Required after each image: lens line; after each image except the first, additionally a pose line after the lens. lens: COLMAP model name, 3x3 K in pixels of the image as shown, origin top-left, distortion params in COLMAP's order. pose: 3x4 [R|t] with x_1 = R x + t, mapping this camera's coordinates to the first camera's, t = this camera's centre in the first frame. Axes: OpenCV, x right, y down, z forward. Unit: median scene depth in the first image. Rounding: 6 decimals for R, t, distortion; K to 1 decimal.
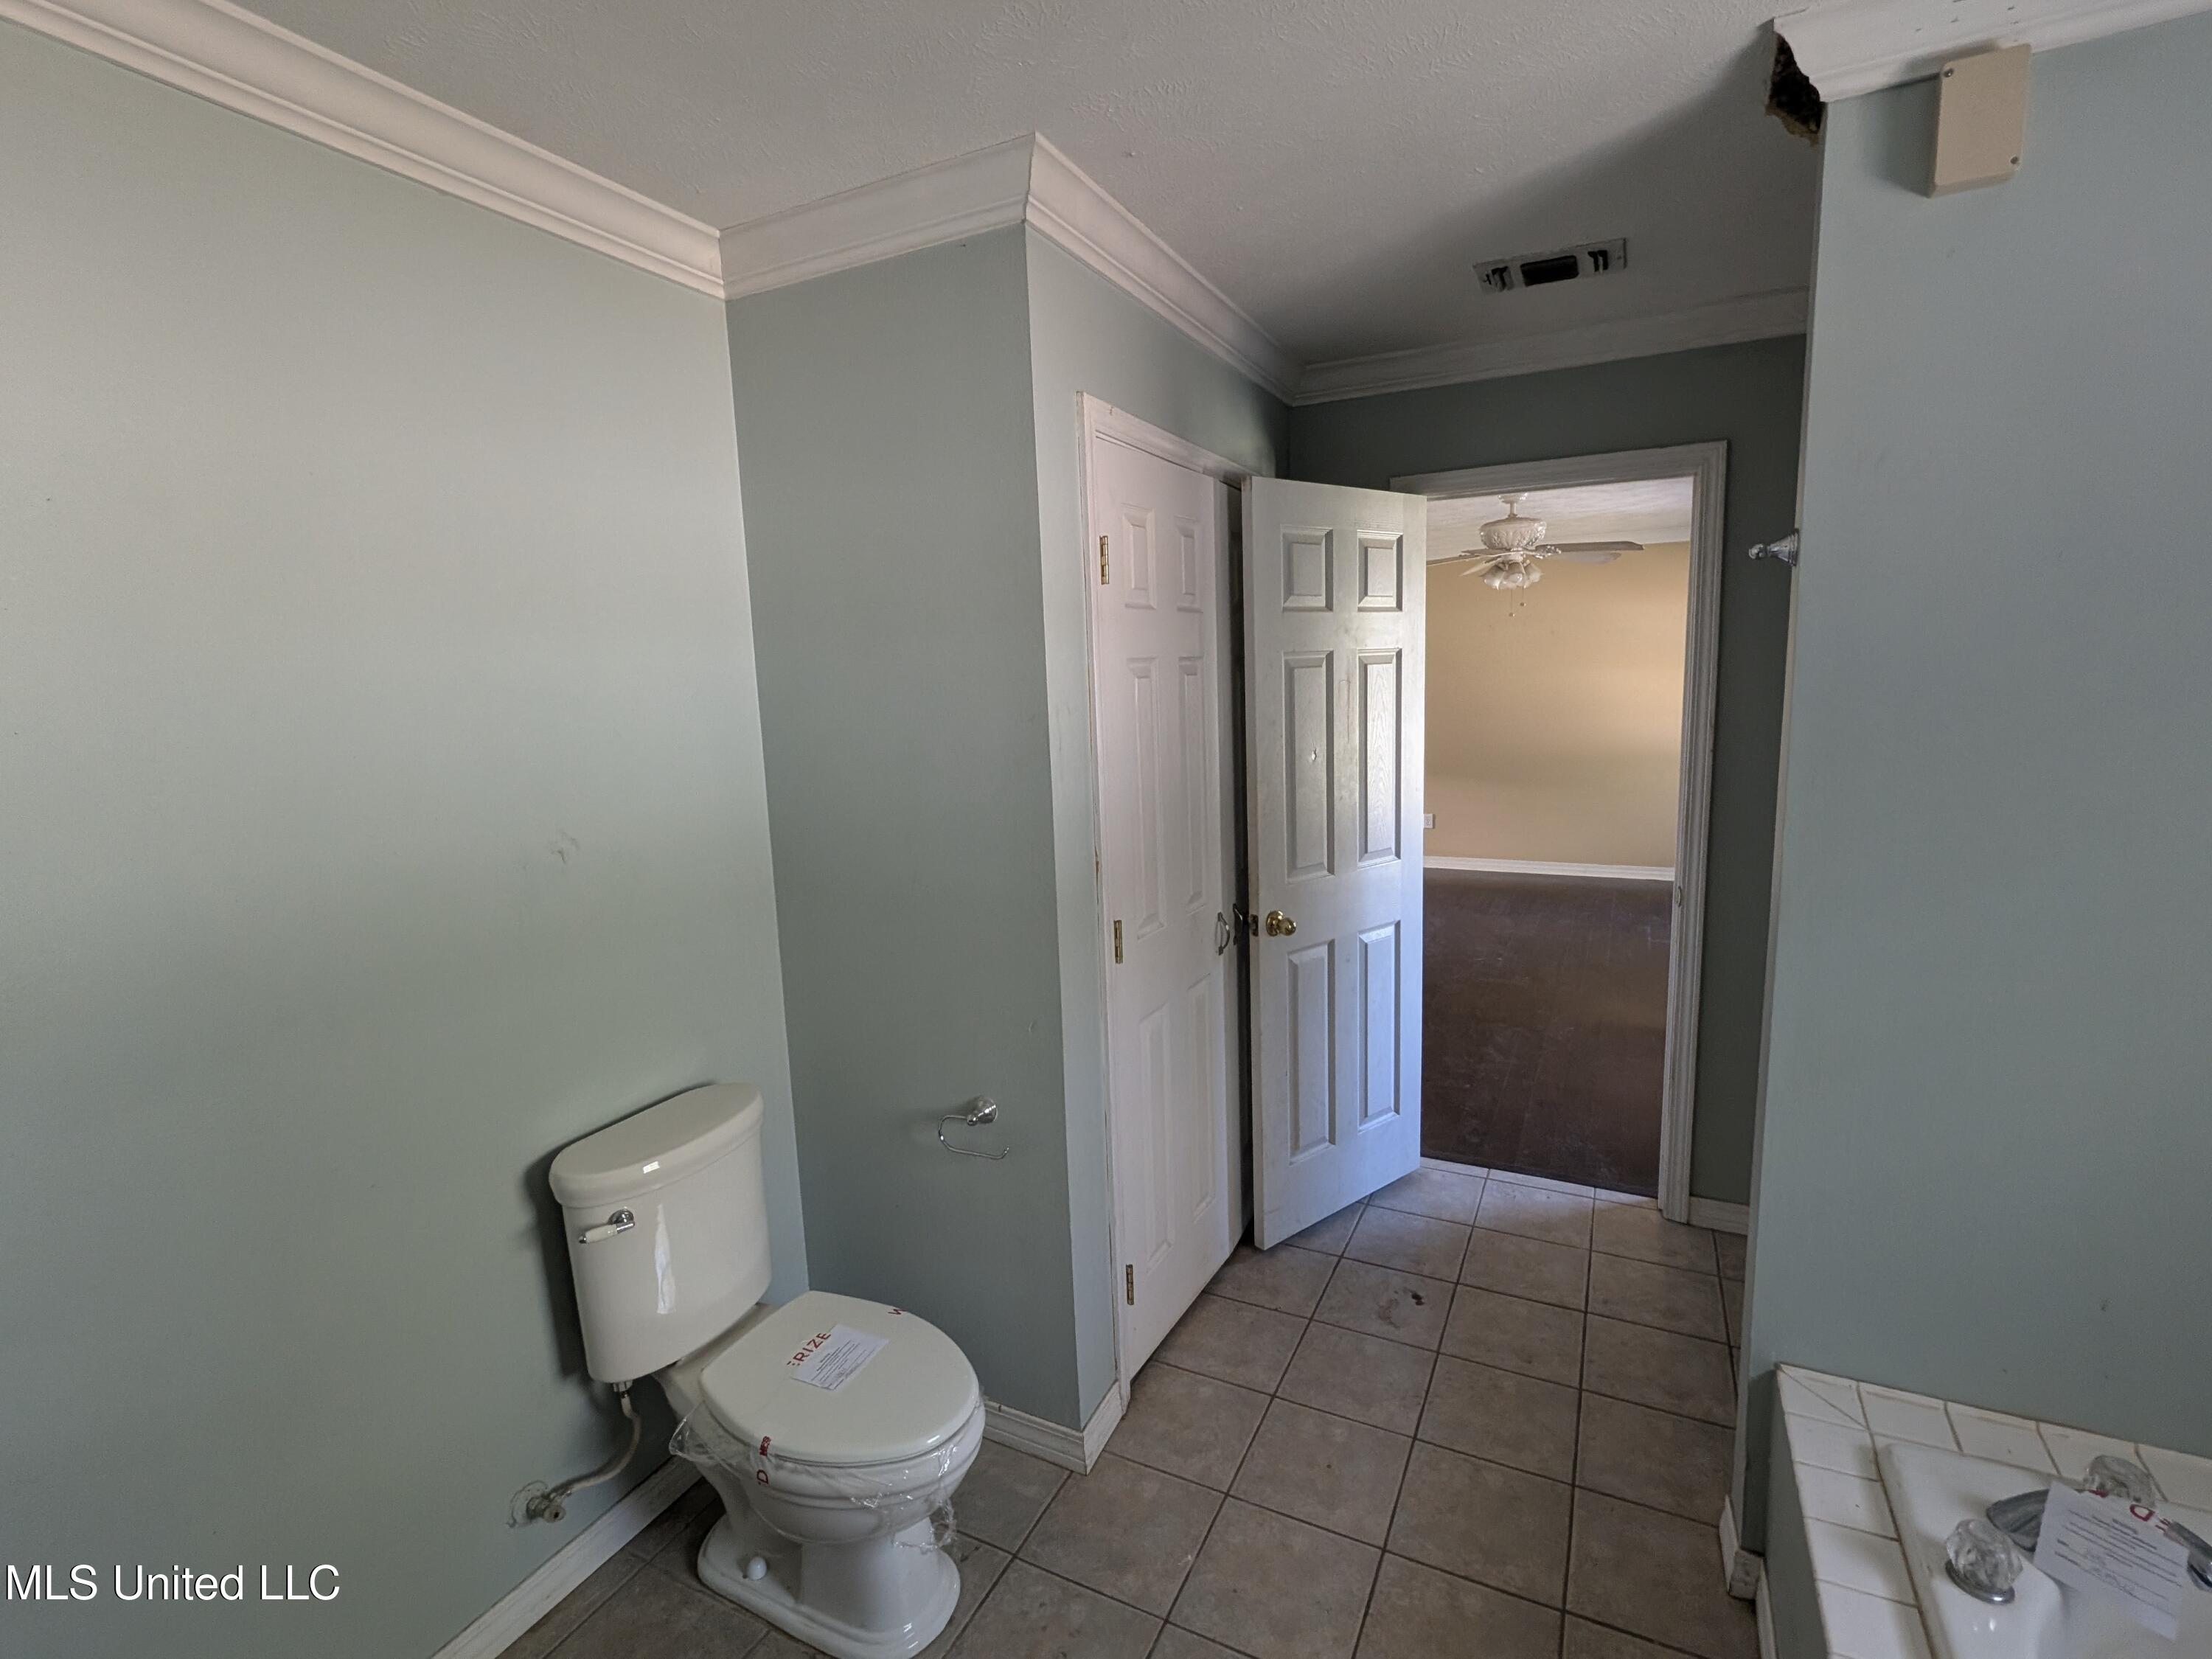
lens RADIAL K [[1041.6, 0, 1103.9], [0, 1041.6, 816.2], [0, 0, 1]] dist [-0.007027, 0.001436]
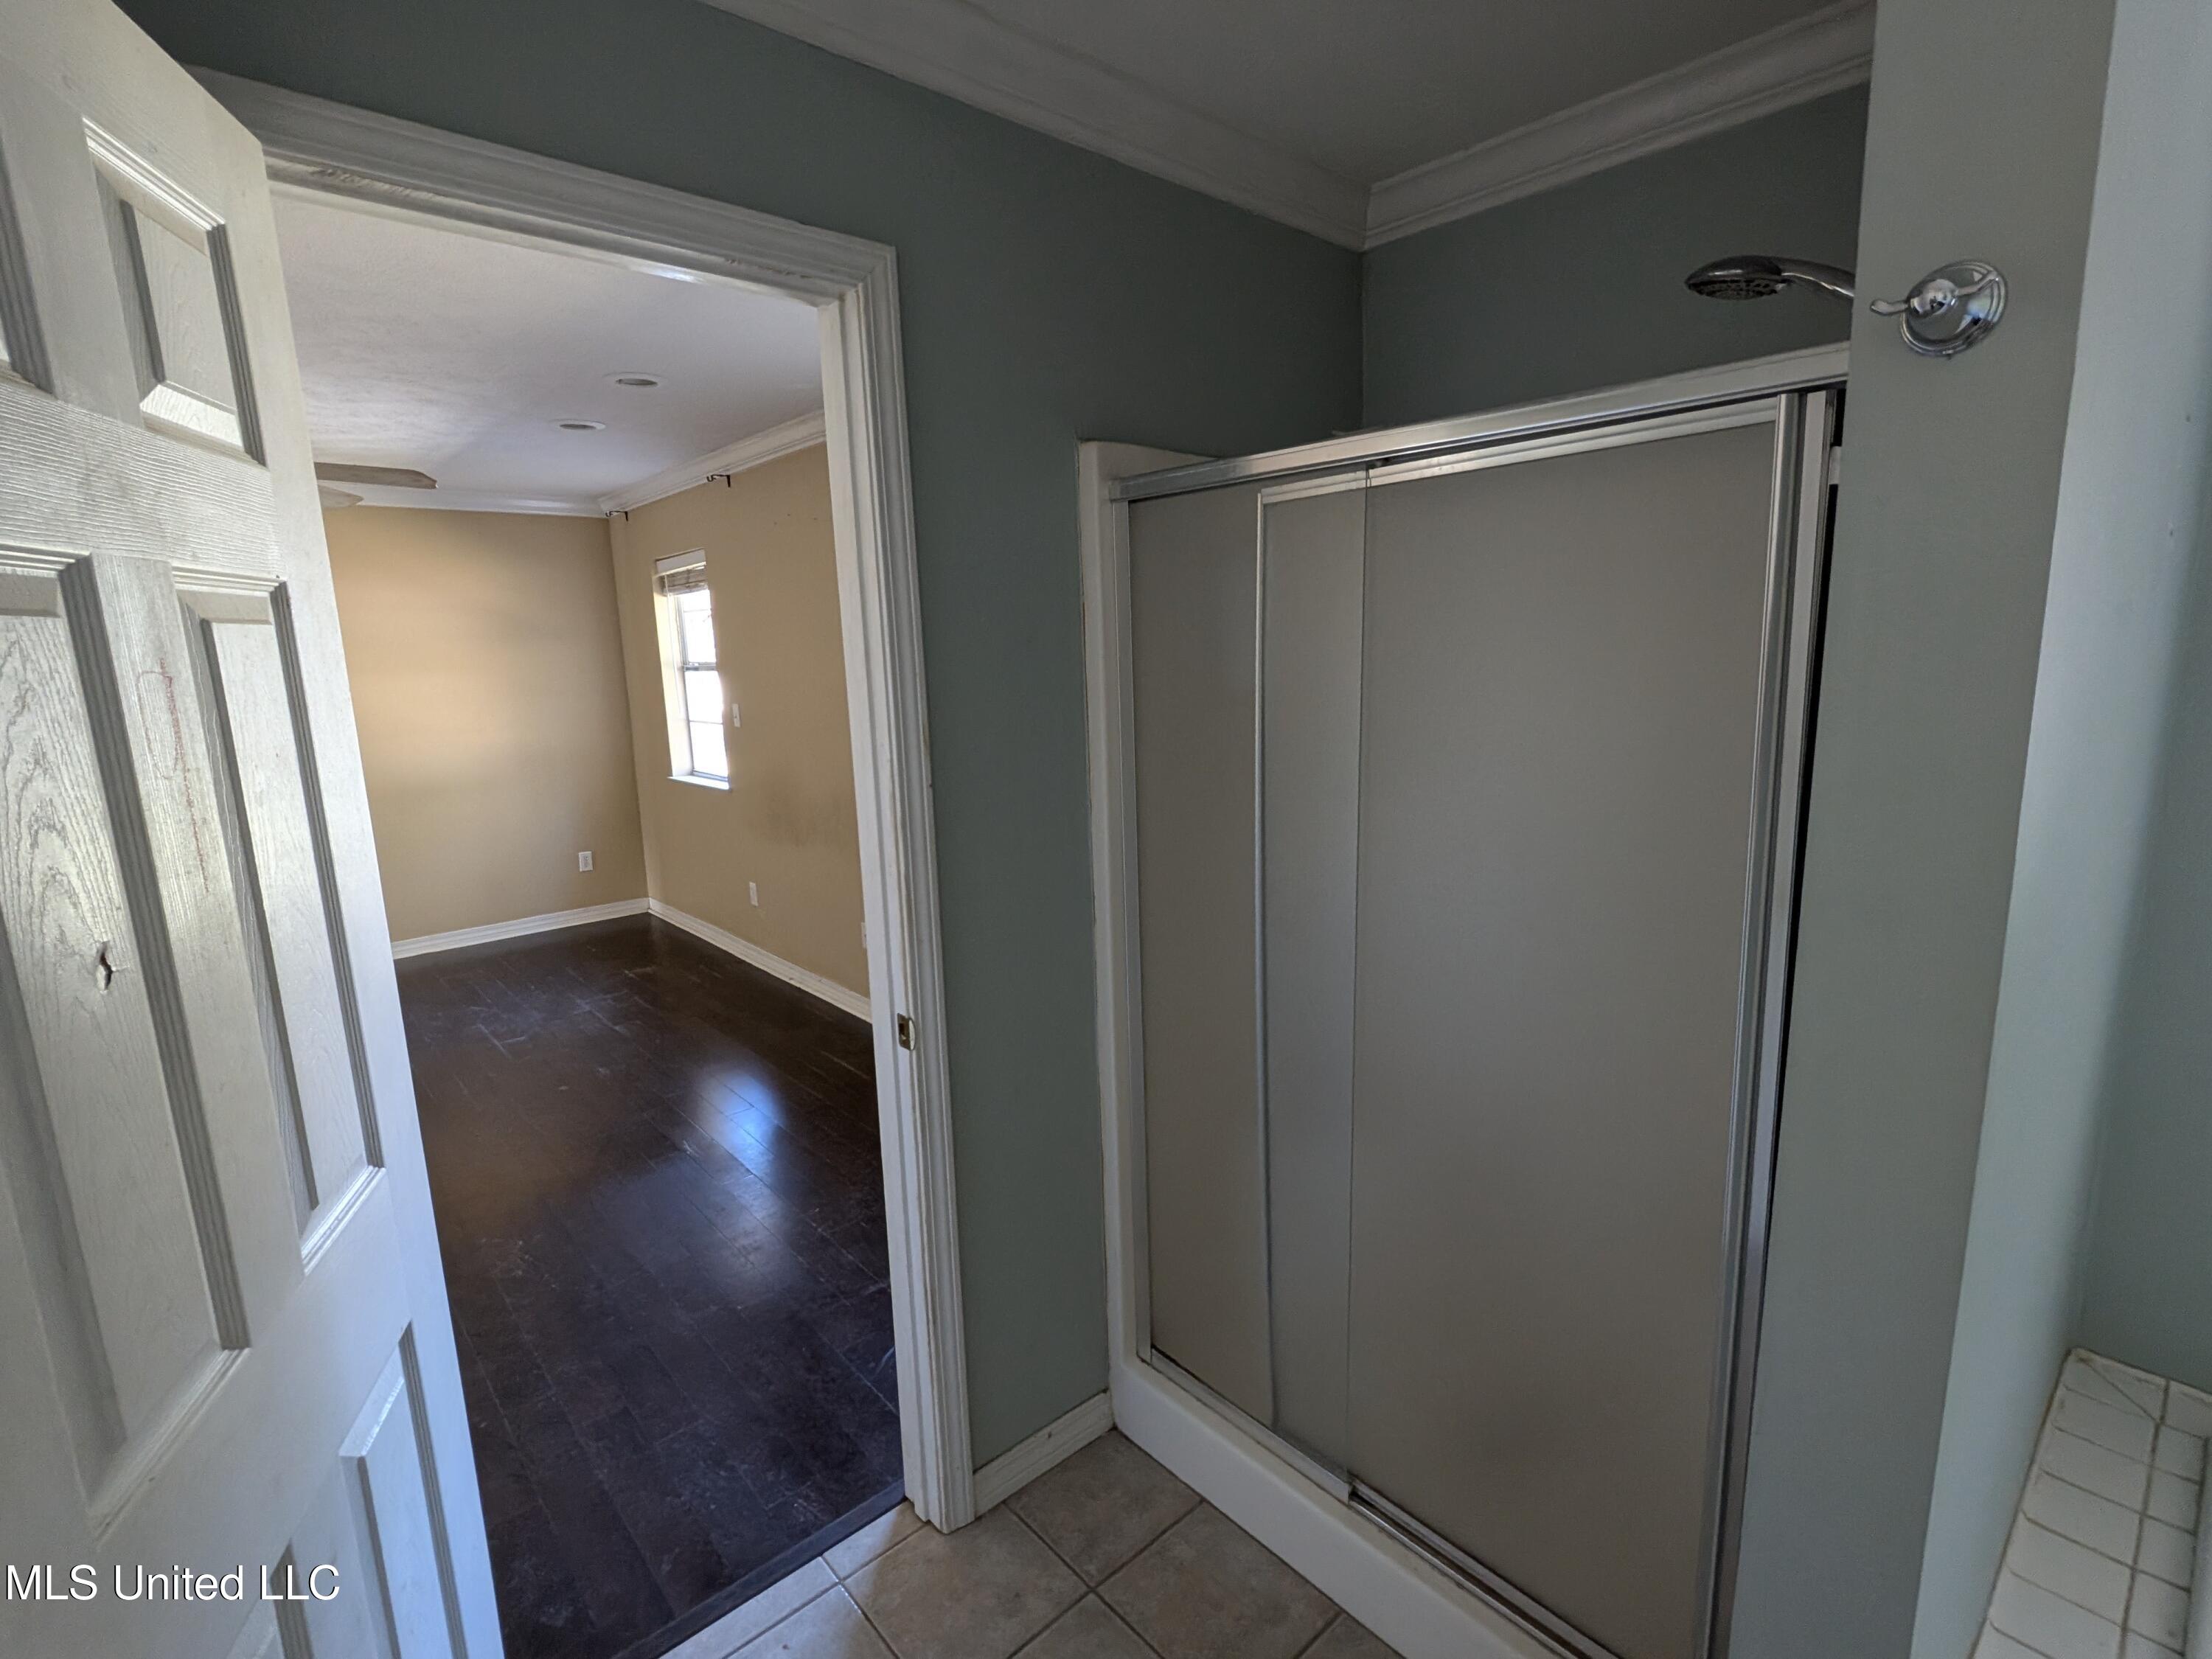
lens RADIAL K [[1041.6, 0, 1097.5], [0, 1041.6, 833.6], [0, 0, 1]] dist [-0.007027, 0.001436]
pose [[0.374504, -0.147108, 0.915481, 0.066986], [0.141333, 0.984854, 0.100439, -0.081001], [-0.916391, 0.091773, 0.389623, 0.667850]]
